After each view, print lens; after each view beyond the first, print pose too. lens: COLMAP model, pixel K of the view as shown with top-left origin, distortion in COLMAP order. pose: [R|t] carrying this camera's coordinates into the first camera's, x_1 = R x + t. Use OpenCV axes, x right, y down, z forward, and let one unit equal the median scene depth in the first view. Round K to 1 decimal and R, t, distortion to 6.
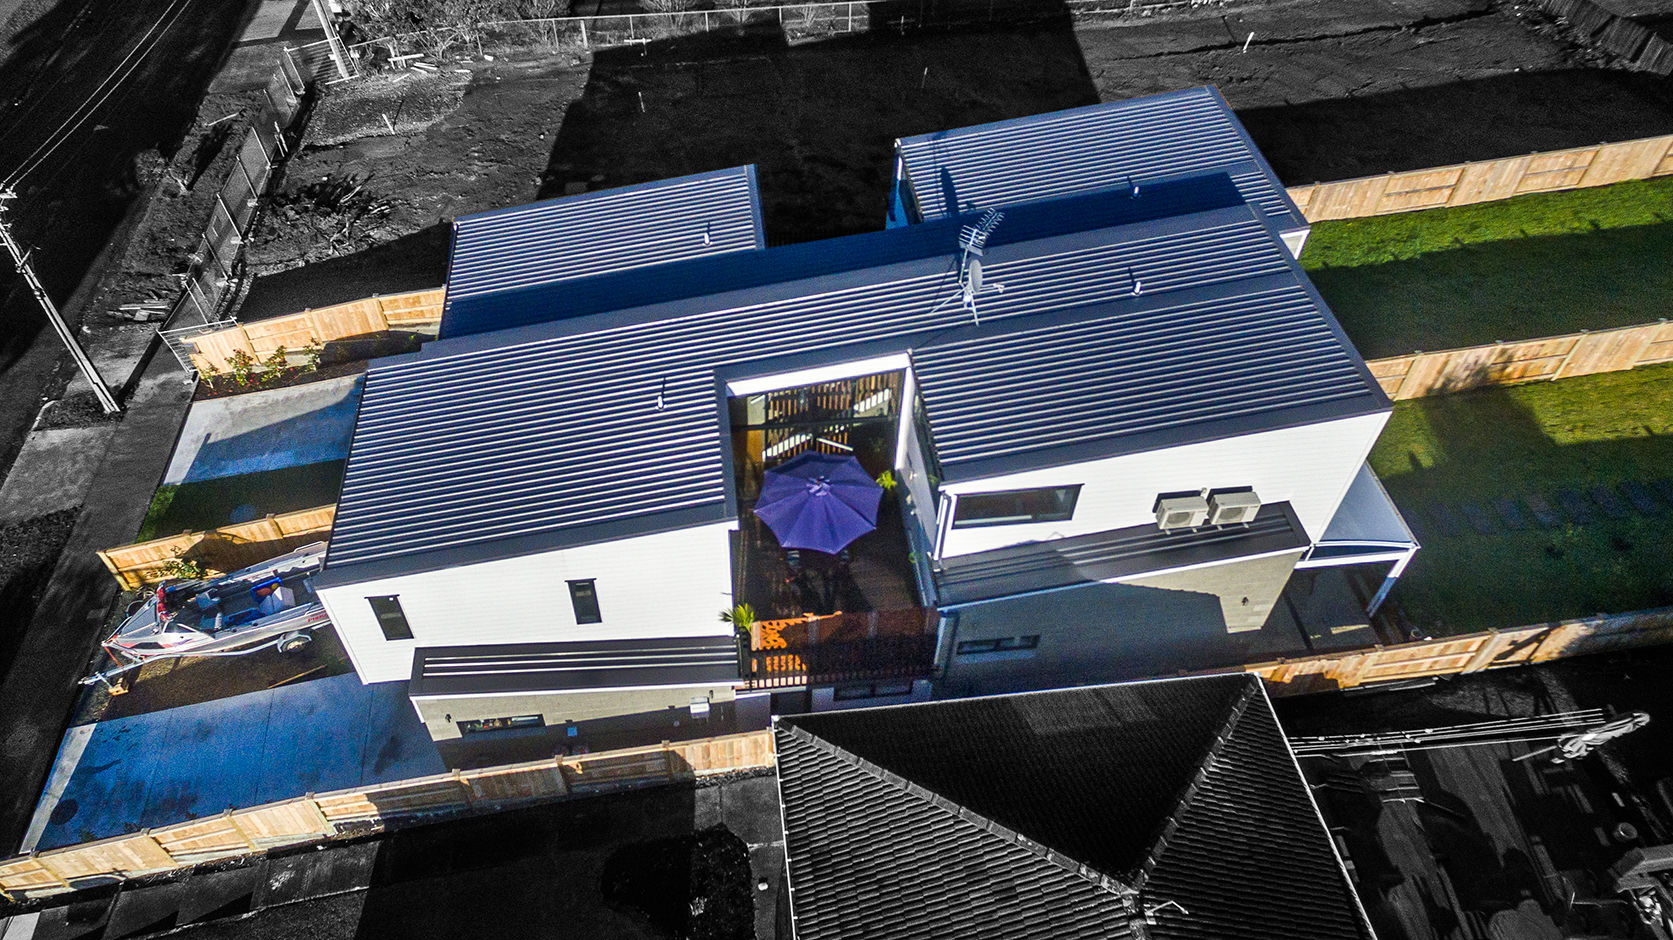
lens RADIAL K [[1050.2, 0, 834.2], [0, 1050.2, 463.3], [0, 0, 1]] dist [0.039295, 0.000617]
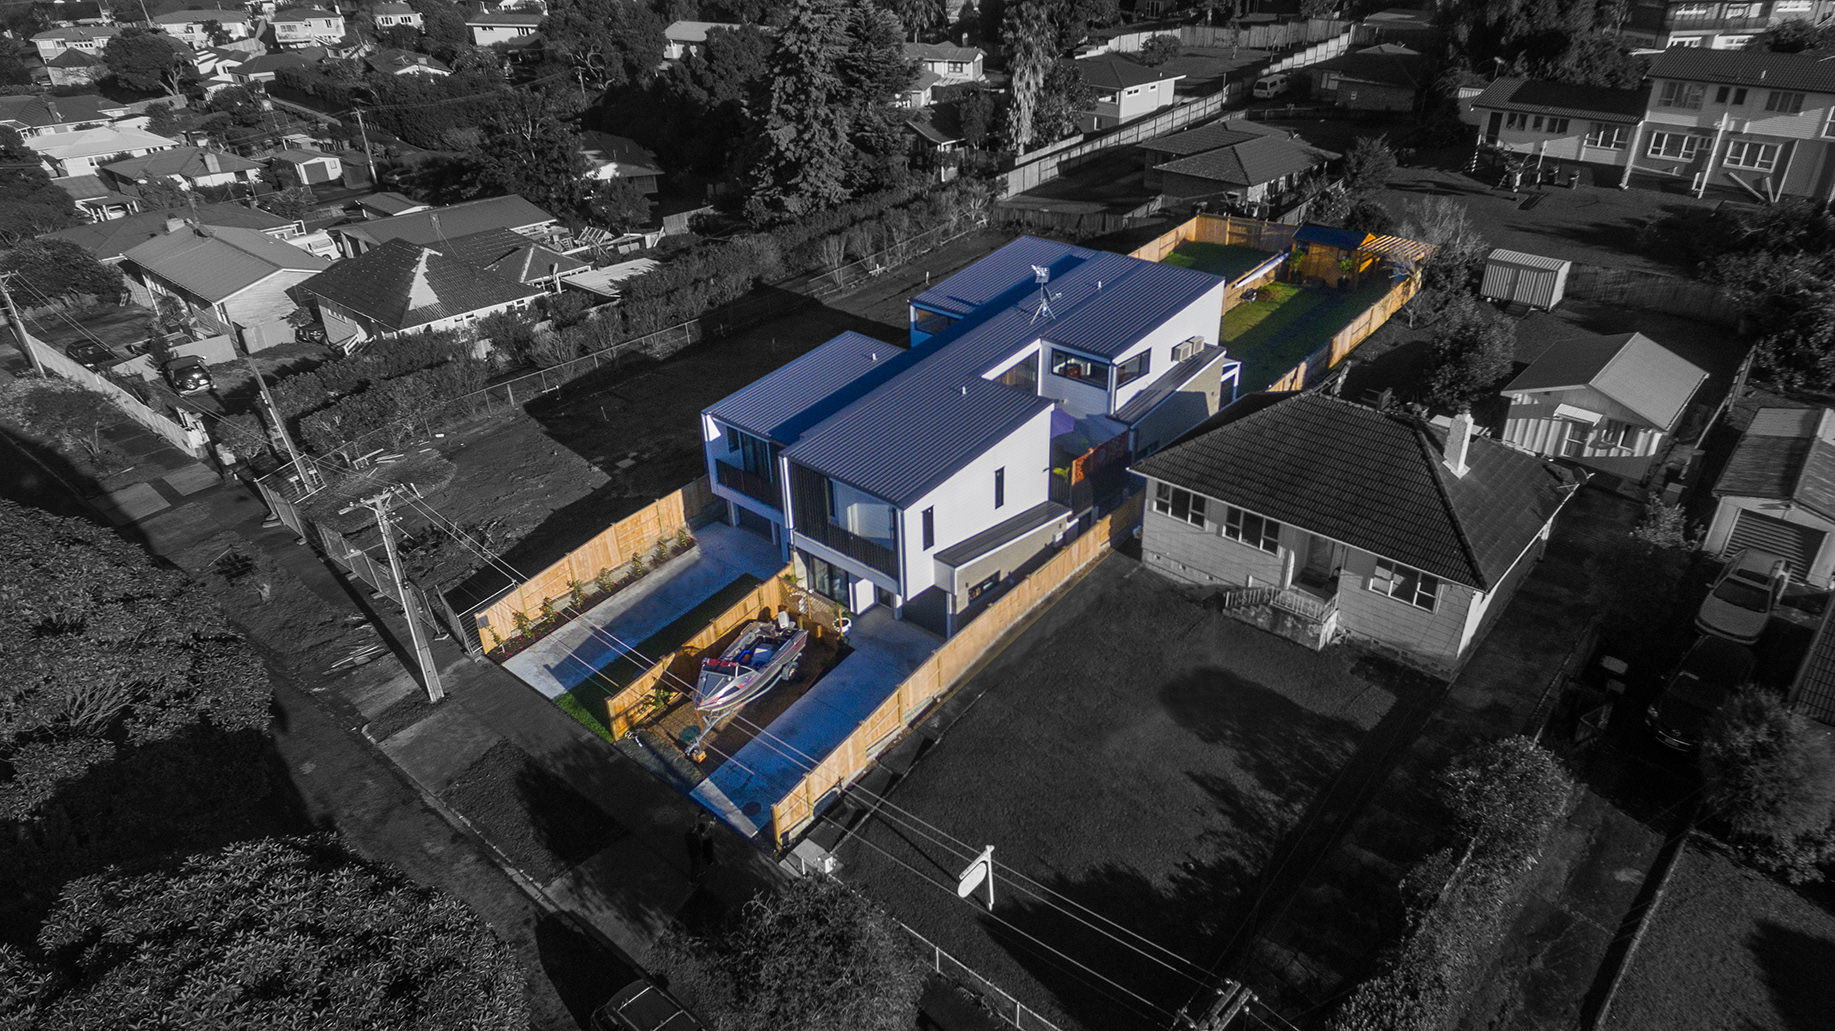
lens RADIAL K [[1151.8, 0, 924.0], [0, 1151.8, 518.6], [0, 0, 1]] dist [0.039295, 0.000617]
pose [[0.742500, -0.336464, 0.579211, -1.378570], [0.526323, 0.827912, -0.193767, 0.451710], [-0.414341, 0.448724, 0.791814, -0.452411]]
